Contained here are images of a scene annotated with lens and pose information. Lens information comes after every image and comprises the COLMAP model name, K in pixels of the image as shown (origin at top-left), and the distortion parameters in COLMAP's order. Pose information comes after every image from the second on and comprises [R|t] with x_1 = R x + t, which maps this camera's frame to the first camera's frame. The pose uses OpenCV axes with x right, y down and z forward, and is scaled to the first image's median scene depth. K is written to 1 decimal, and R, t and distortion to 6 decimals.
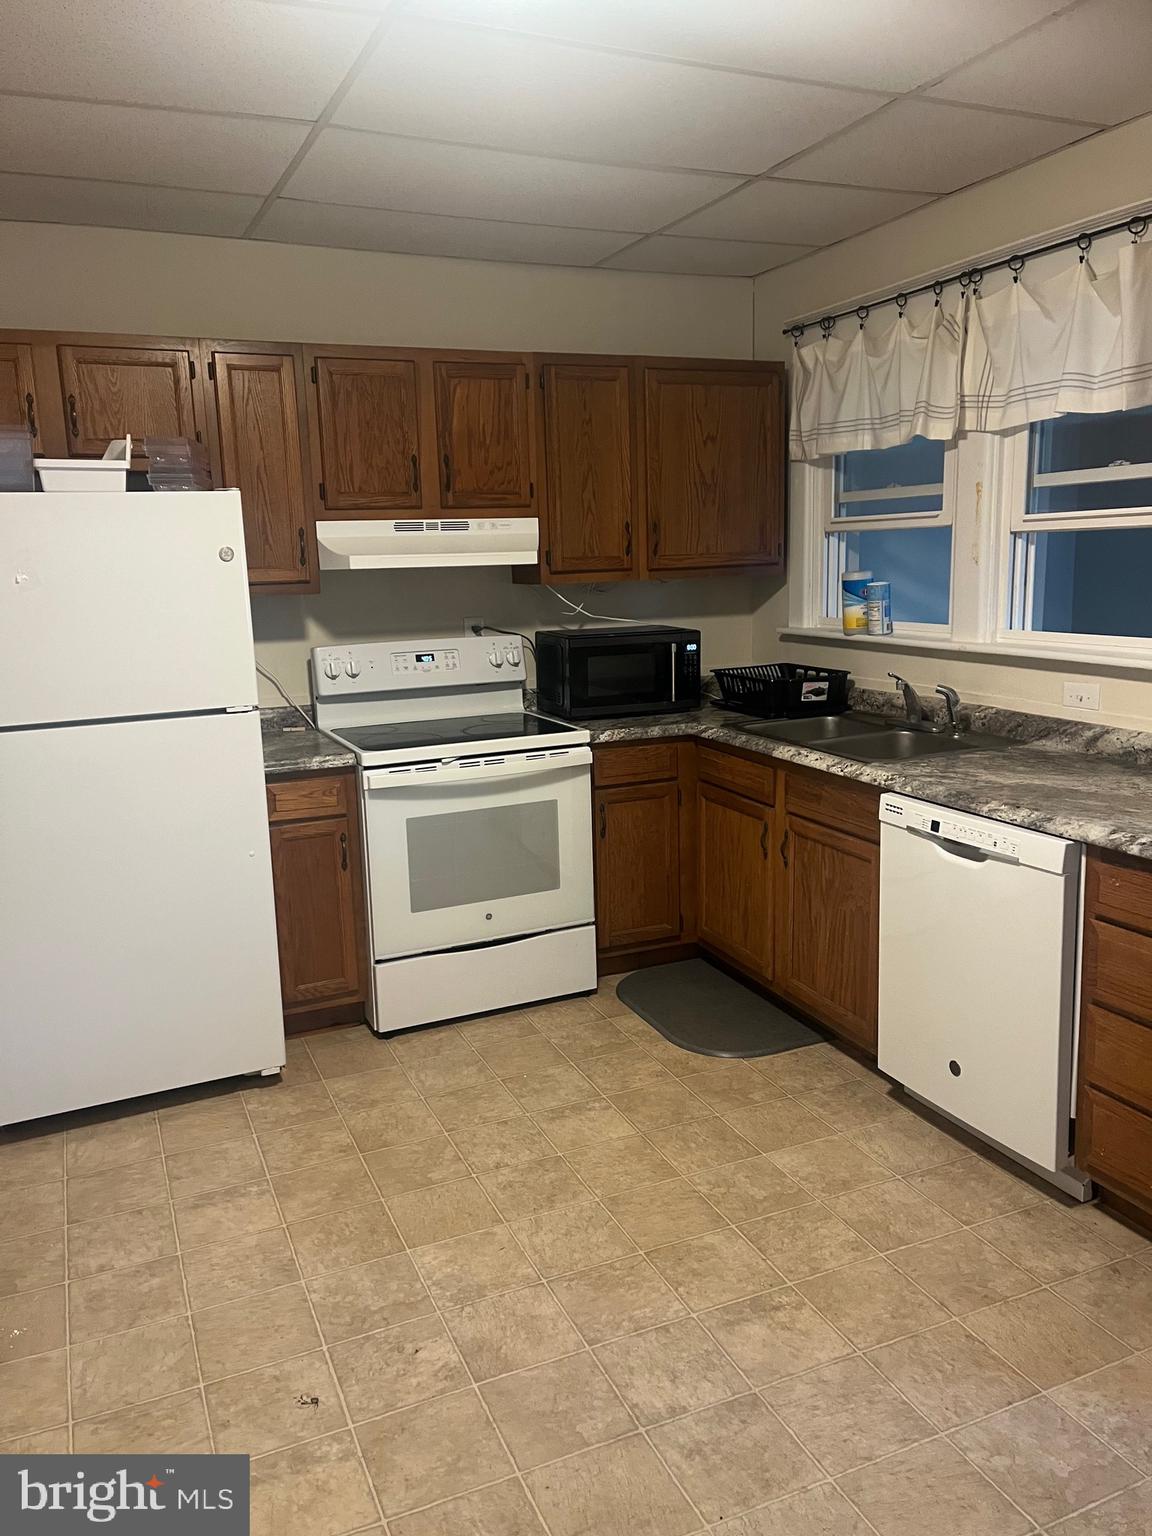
lens RADIAL K [[1159.0, 0, 575.9], [0, 1159.0, 765.9], [0, 0, 1]] dist [0.048798, -0.018877]
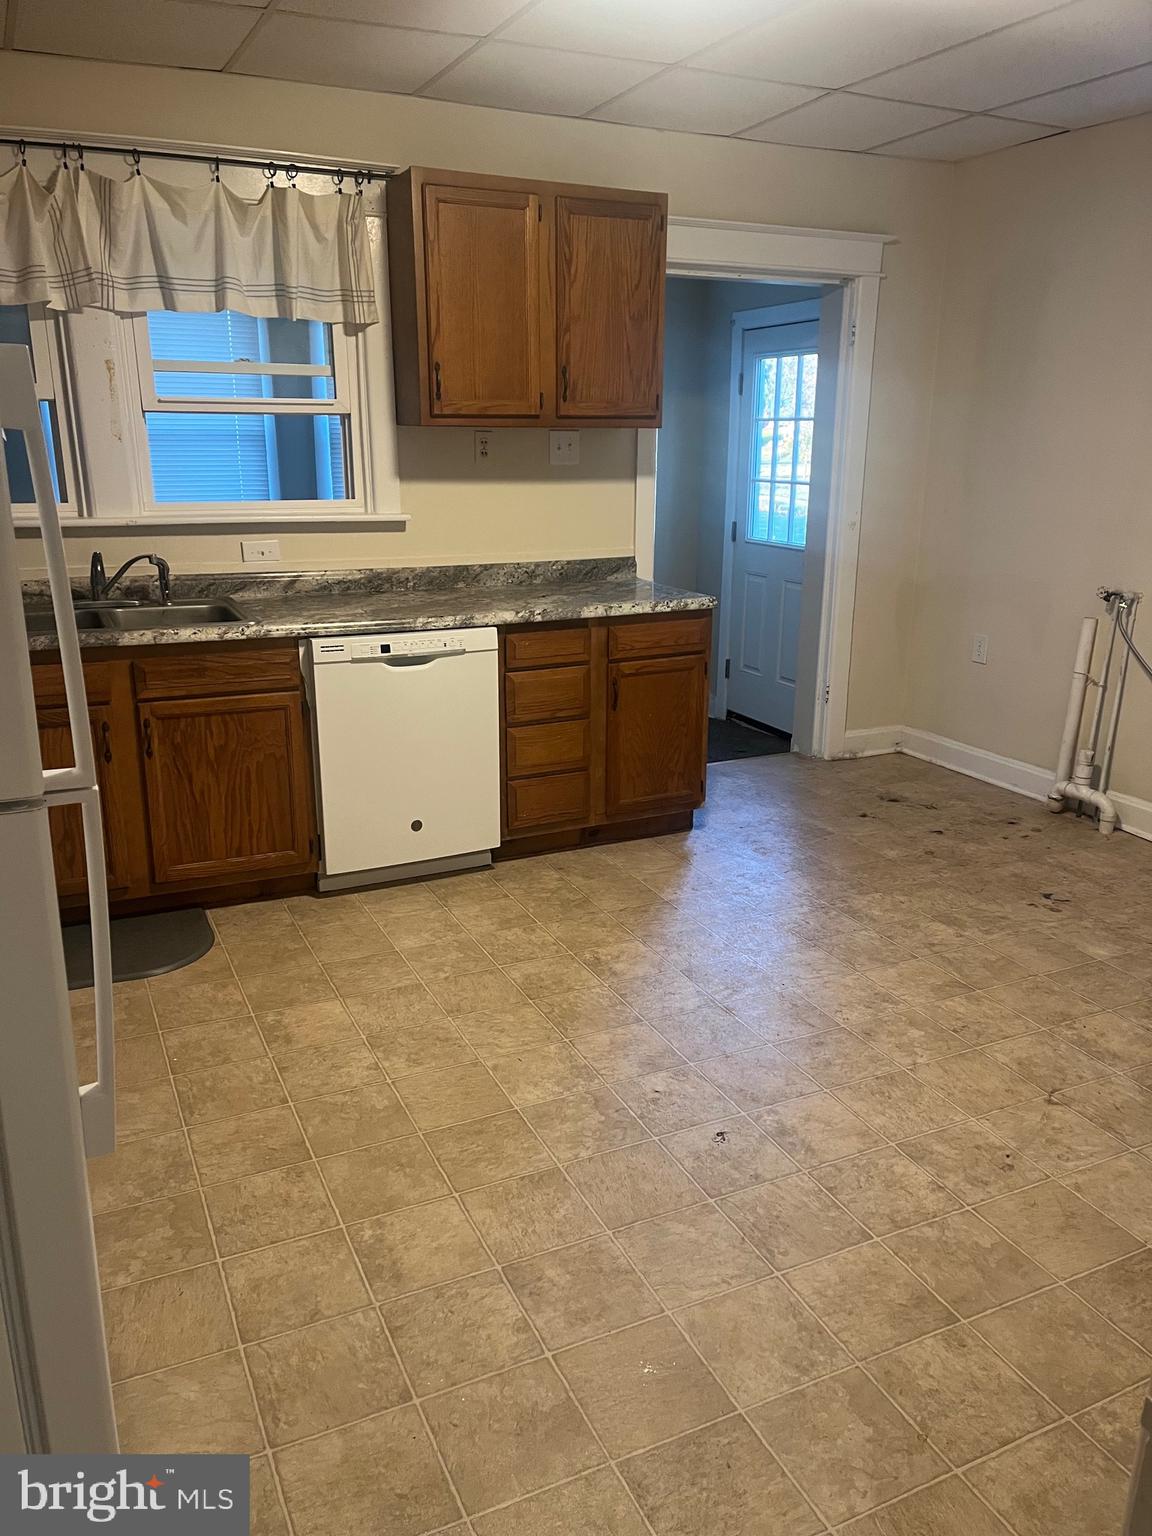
lens RADIAL K [[1159.0, 0, 576.2], [0, 1159.0, 771.8], [0, 0, 1]] dist [0.048798, -0.018877]
pose [[-0.039769, -0.248120, 0.967913, -0.969478], [0.175601, 0.951867, 0.251222, -0.103446], [-0.983658, 0.179957, 0.005716, 0.813480]]
